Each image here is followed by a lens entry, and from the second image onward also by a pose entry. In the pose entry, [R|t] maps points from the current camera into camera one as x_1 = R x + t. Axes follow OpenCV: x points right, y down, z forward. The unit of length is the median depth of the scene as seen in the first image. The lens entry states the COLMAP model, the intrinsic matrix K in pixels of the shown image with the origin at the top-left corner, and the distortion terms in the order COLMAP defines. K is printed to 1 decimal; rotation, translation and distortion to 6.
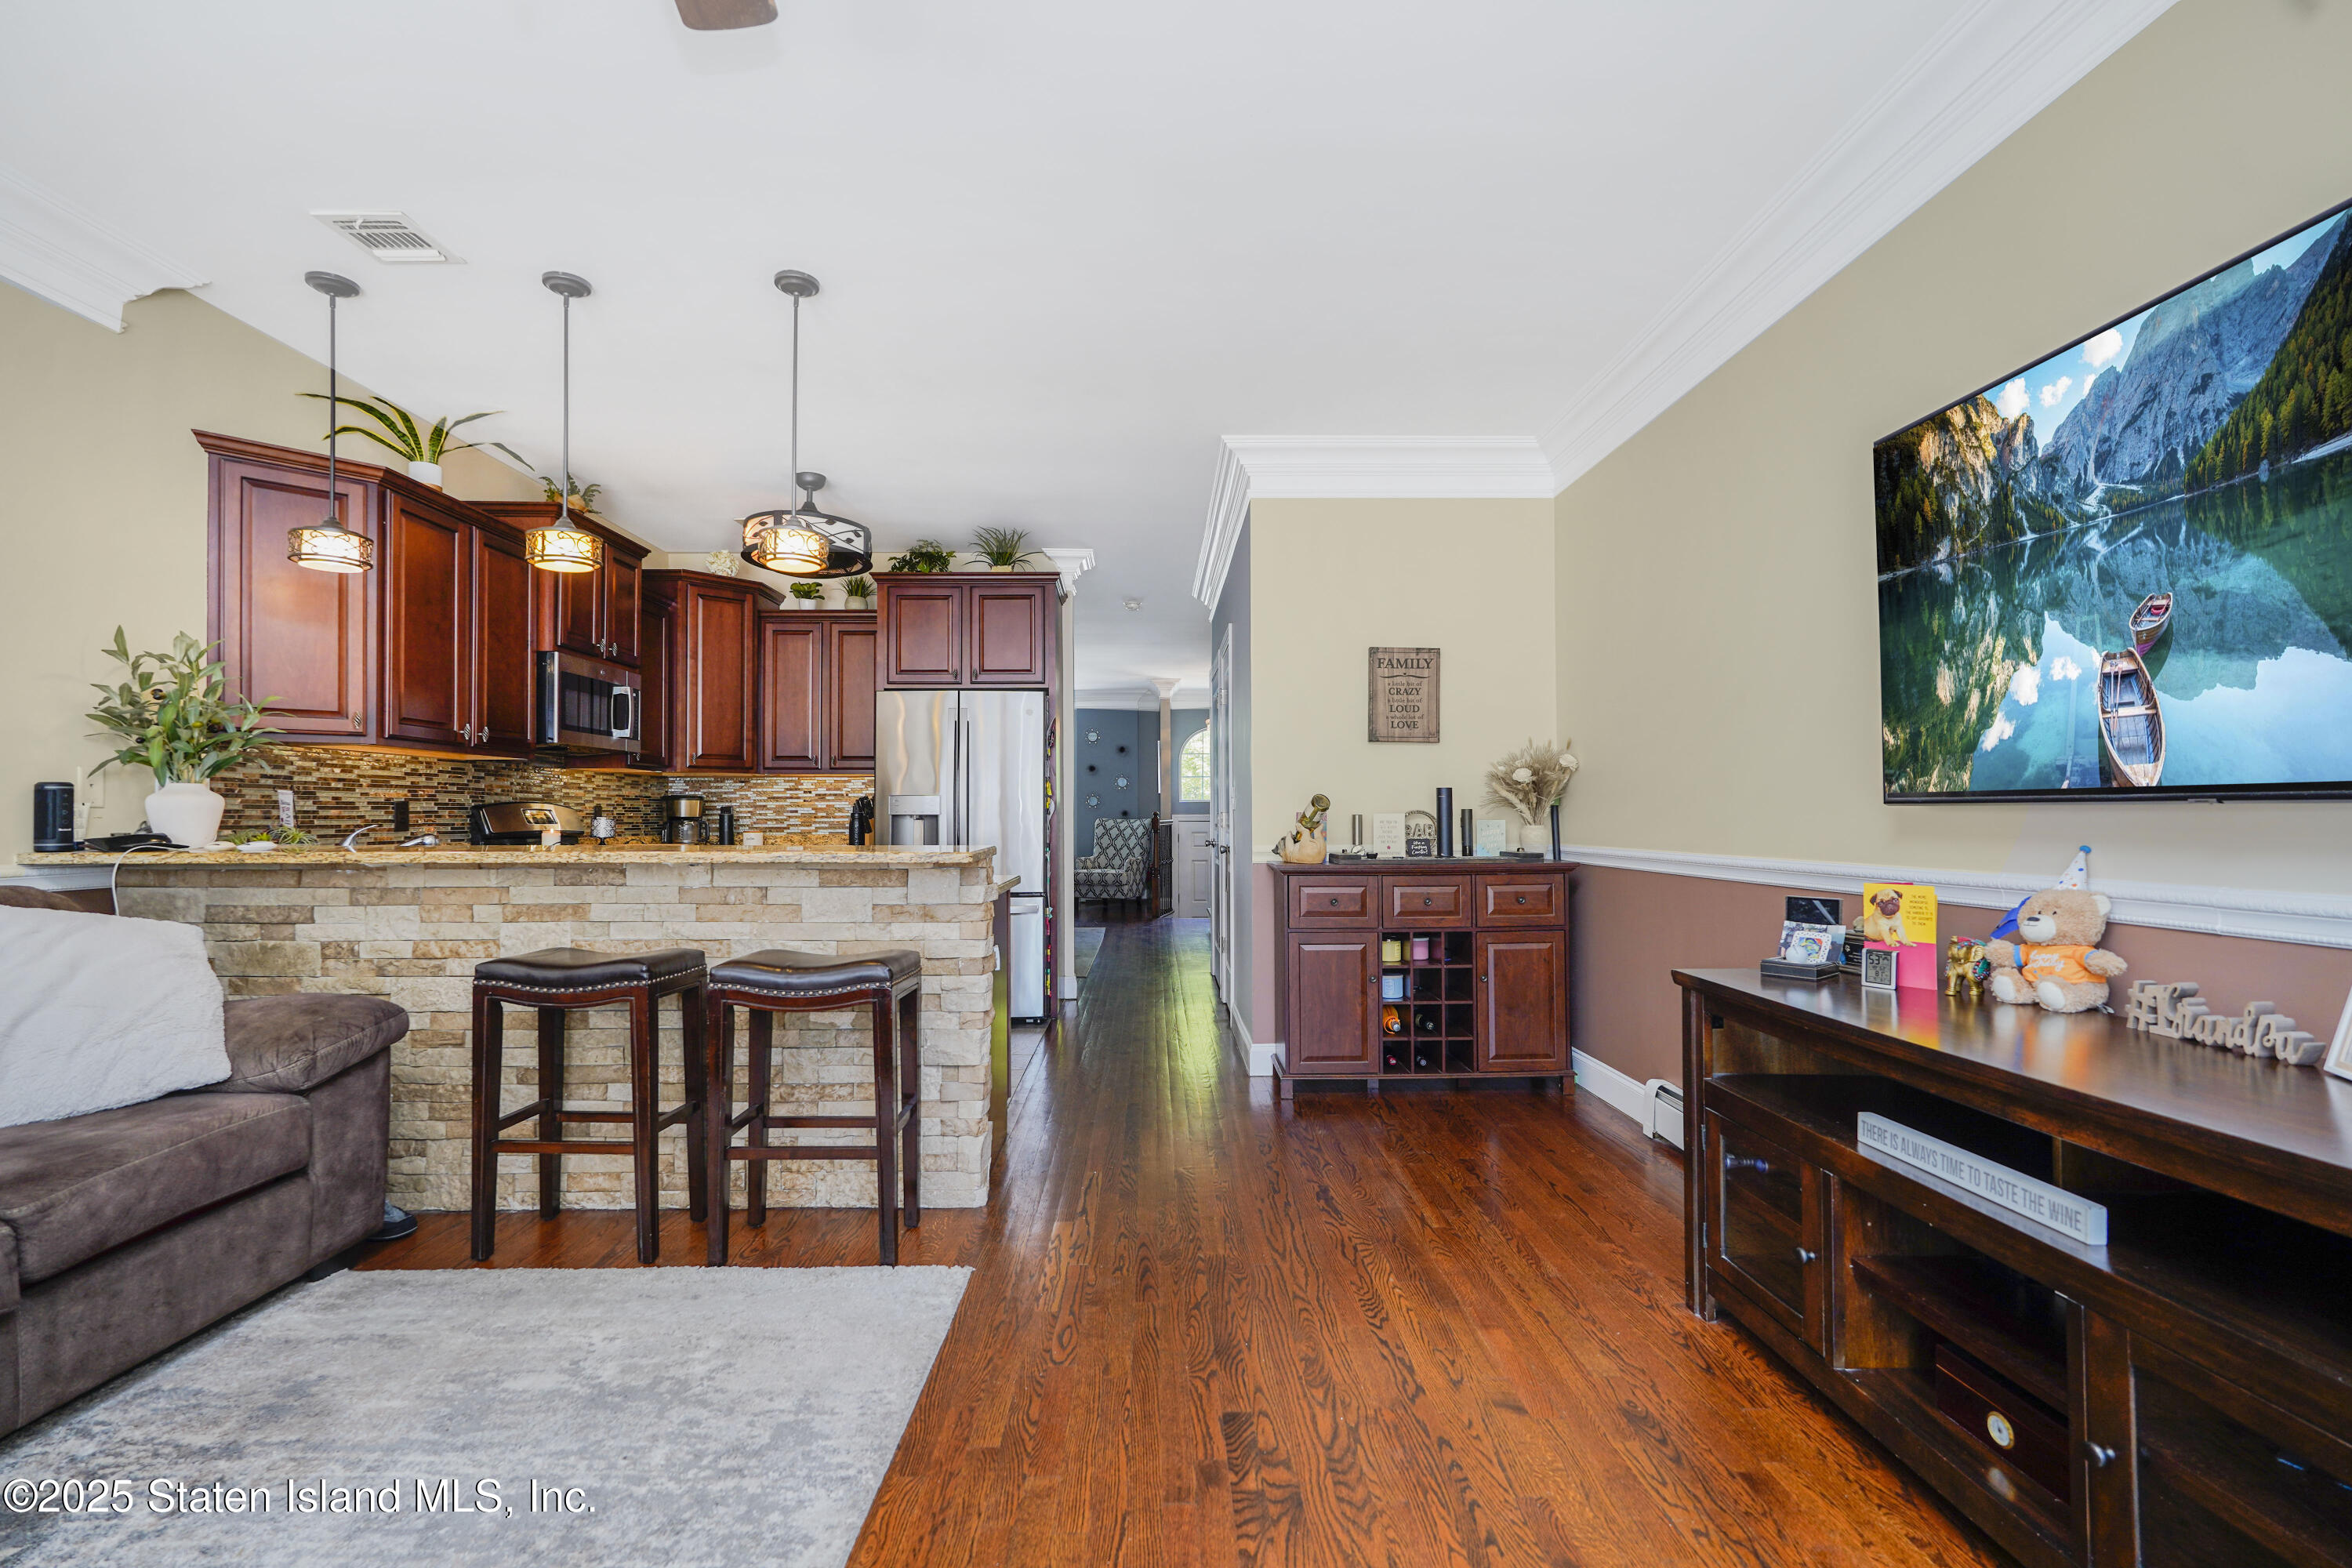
lens RADIAL K [[1012.5, 0, 1167.4], [0, 1012.5, 797.9], [0, 0, 1]] dist [-0.015073, 0.008394]
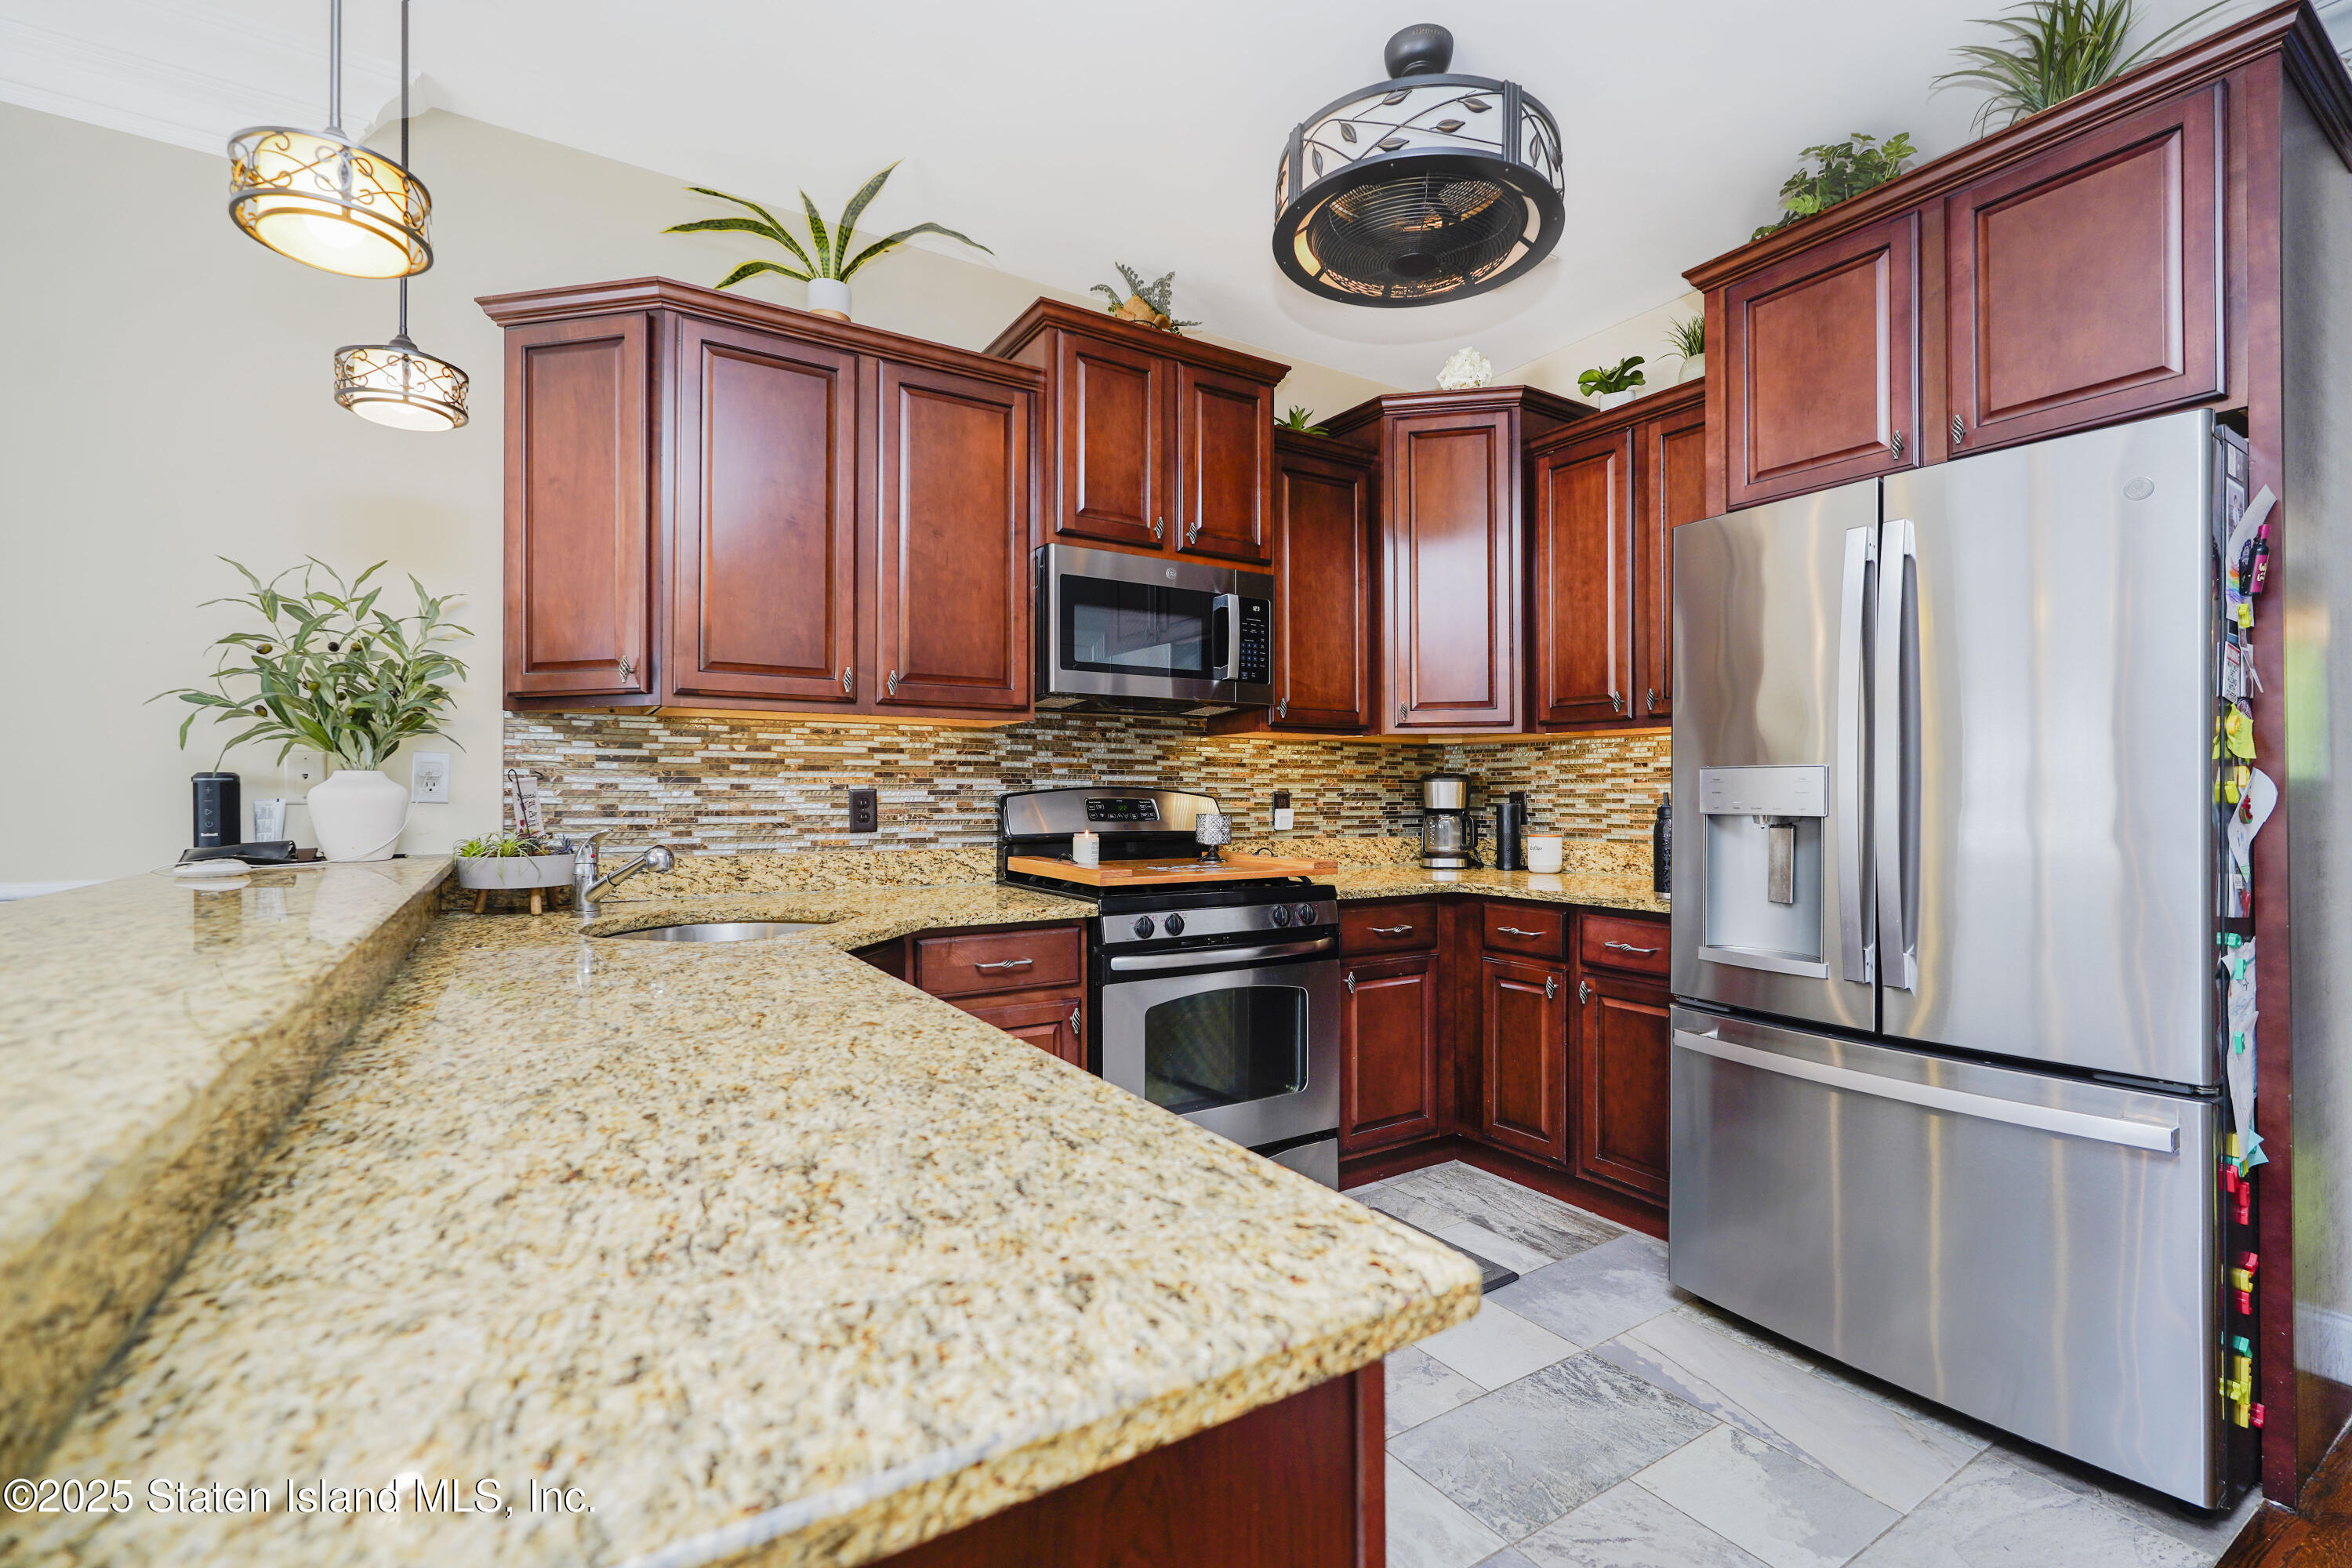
lens RADIAL K [[1019.0, 0, 1211.1], [0, 1019.0, 787.6], [0, 0, 1]] dist [-0.014721, 0.009371]
pose [[0.526234, -0.001396, -0.850339, -0.029902], [0.011513, 0.999919, 0.005483, 0.001098], [0.850262, -0.012676, 0.526207, 0.786341]]
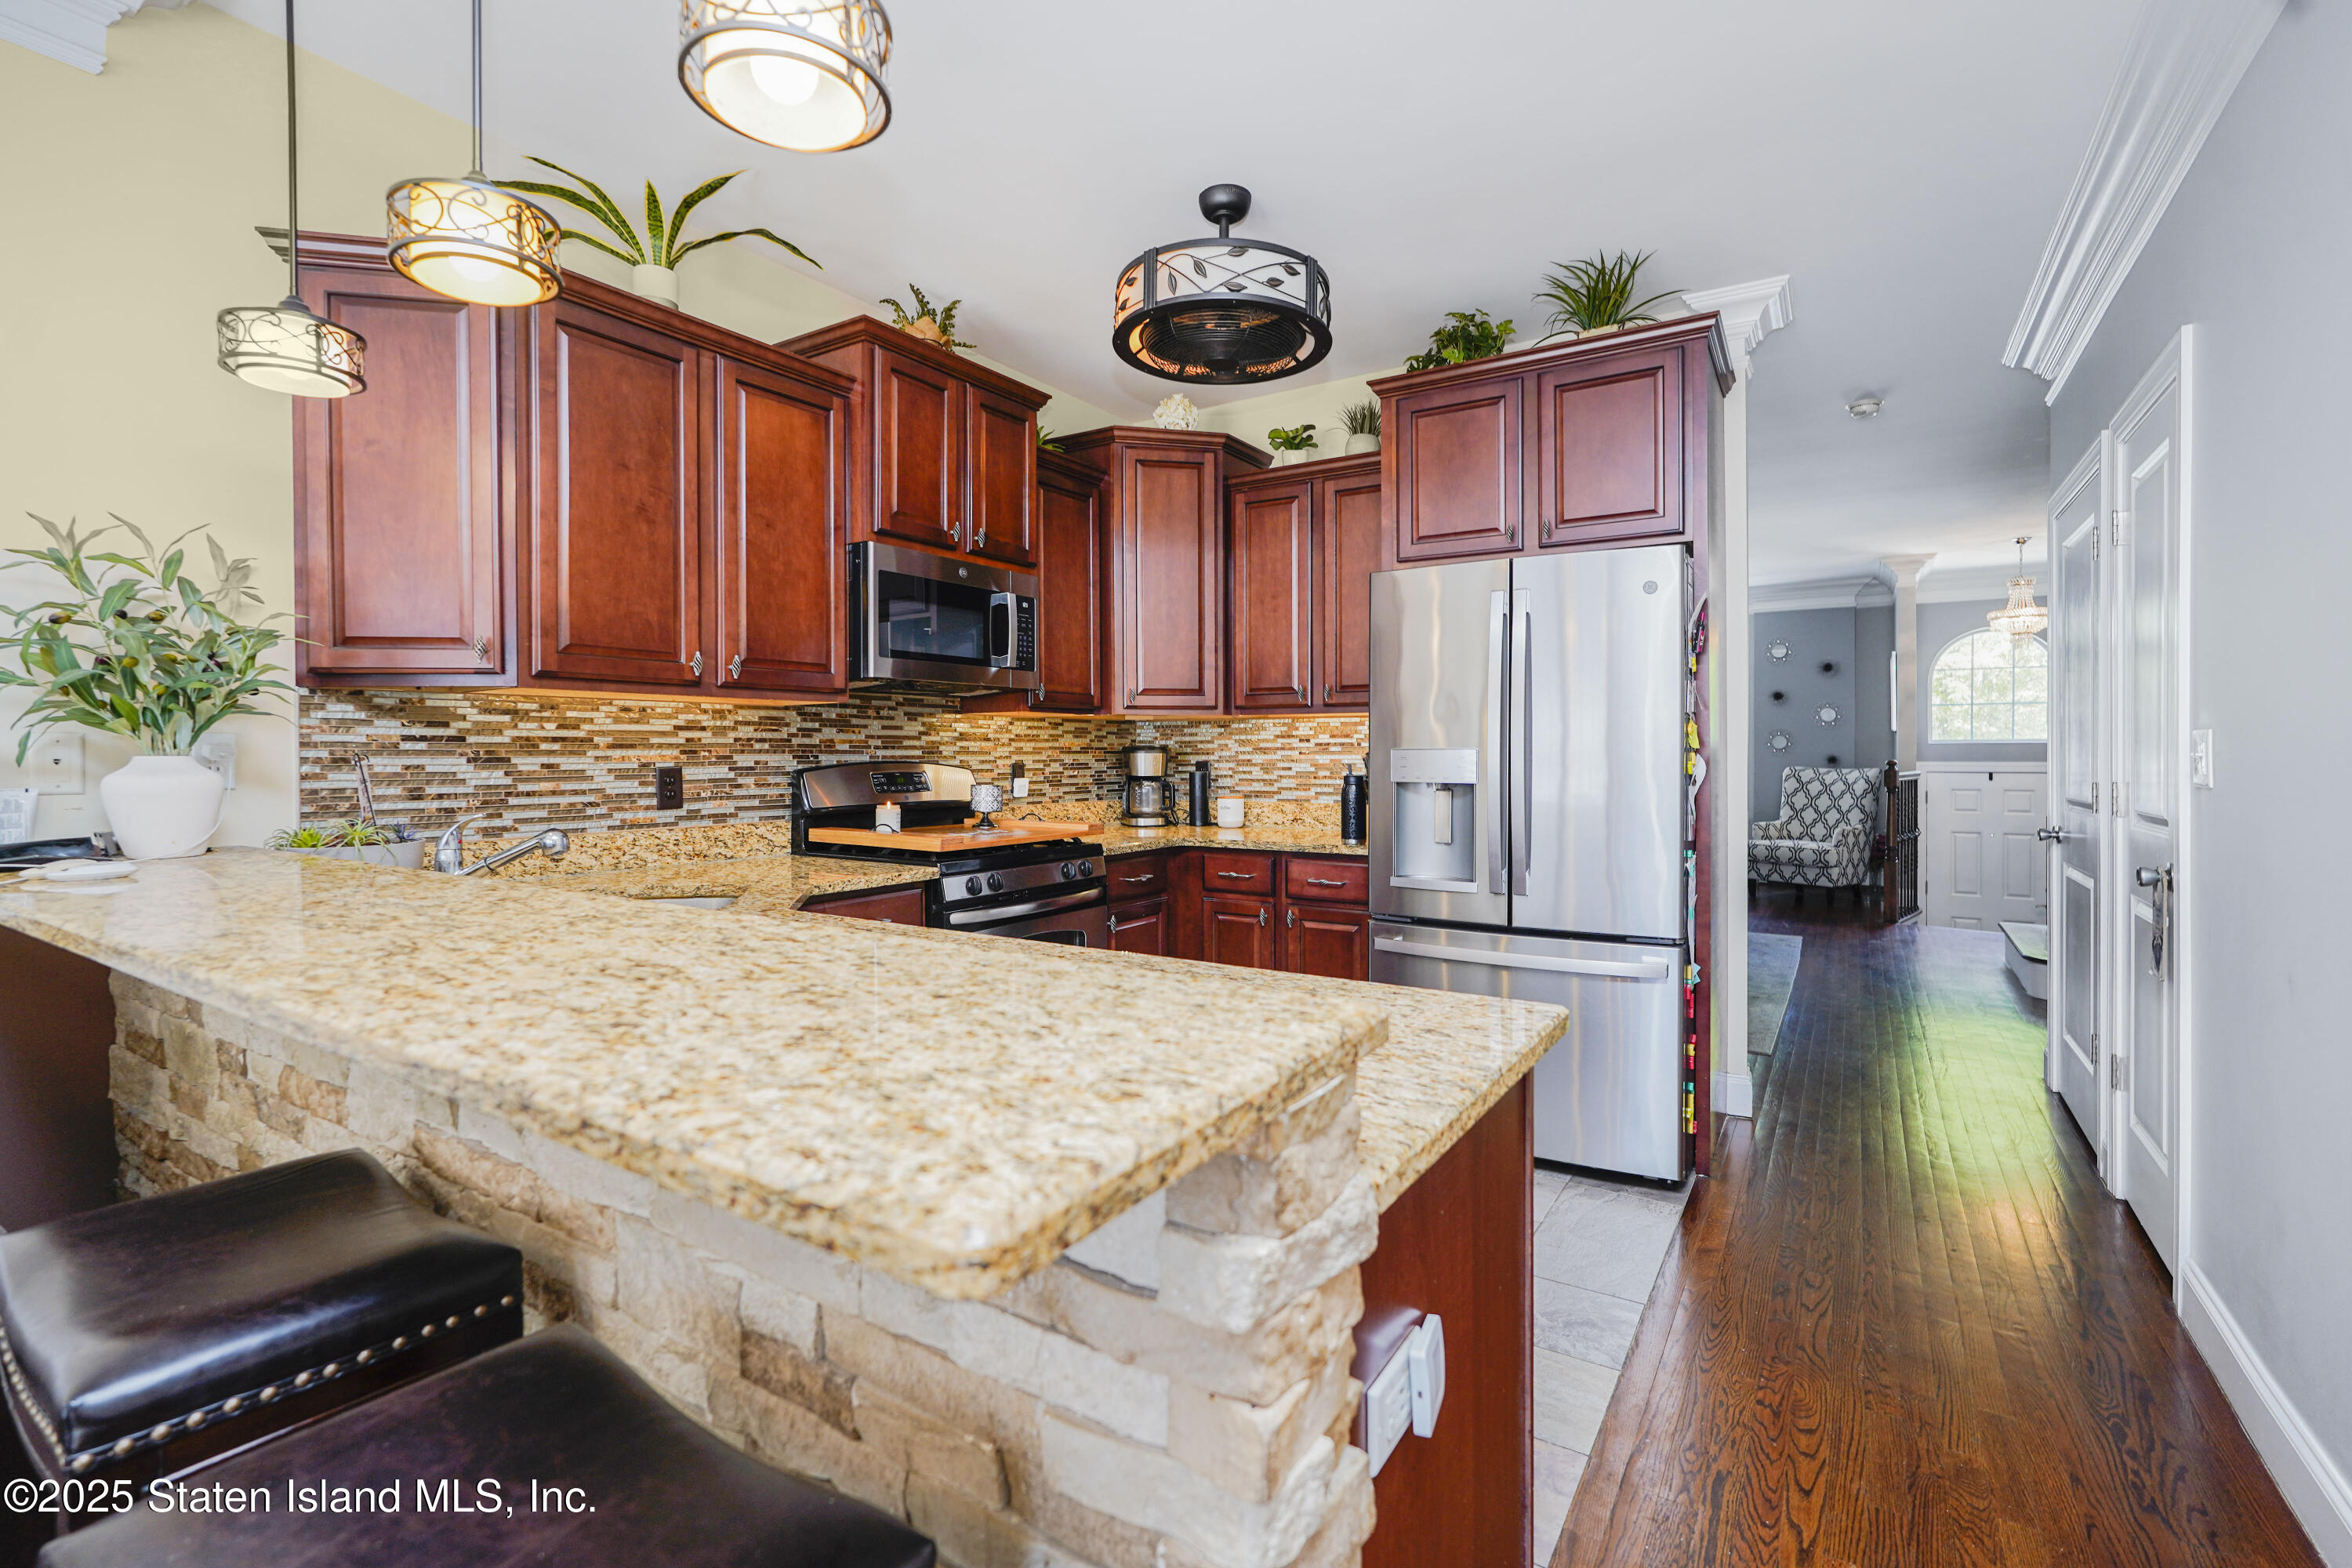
lens RADIAL K [[1028.7, 0, 1183.9], [0, 1028.7, 756.6], [0, 0, 1]] dist [-0.013781, 0.009369]
pose [[0.827513, 0.004932, -0.561425, -0.051593], [0.007991, 0.999757, 0.020561, -0.014822], [0.561390, -0.021500, 0.827272, 0.571485]]
